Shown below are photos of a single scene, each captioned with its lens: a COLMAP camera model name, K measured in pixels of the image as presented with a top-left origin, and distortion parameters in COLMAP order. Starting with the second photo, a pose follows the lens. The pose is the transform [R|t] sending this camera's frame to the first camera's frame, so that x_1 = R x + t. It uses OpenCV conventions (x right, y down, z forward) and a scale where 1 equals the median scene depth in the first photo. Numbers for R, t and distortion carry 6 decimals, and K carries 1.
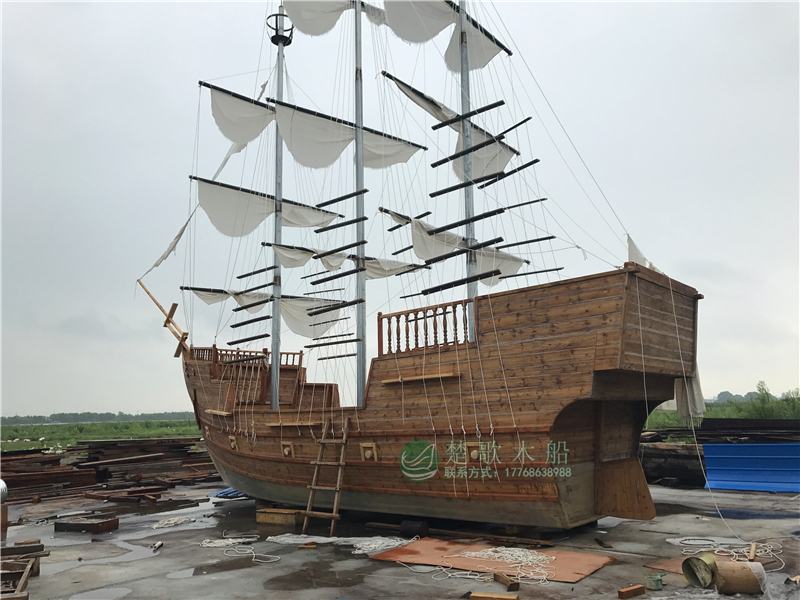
lens RADIAL K [[654.8, 0, 399.2], [0, 654.8, 311.9], [0, 0, 1]] dist [0.041385, -0.007136]
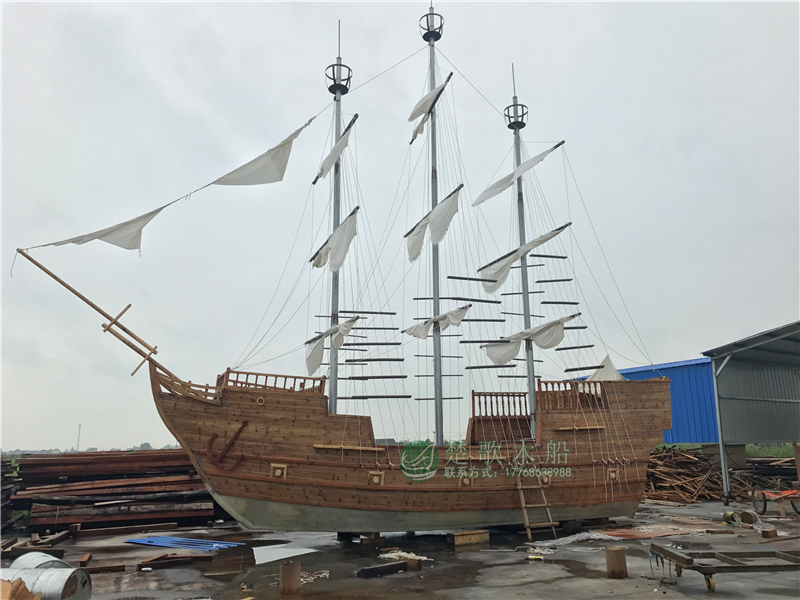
lens RADIAL K [[654.8, 0, 399.2], [0, 654.8, 311.9], [0, 0, 1]] dist [0.041385, -0.007136]
pose [[0.456029, 0.194918, 0.868357, -1.529106], [-0.134424, 0.979613, -0.149296, 0.119716], [-0.879754, -0.048645, 0.472933, 0.639787]]
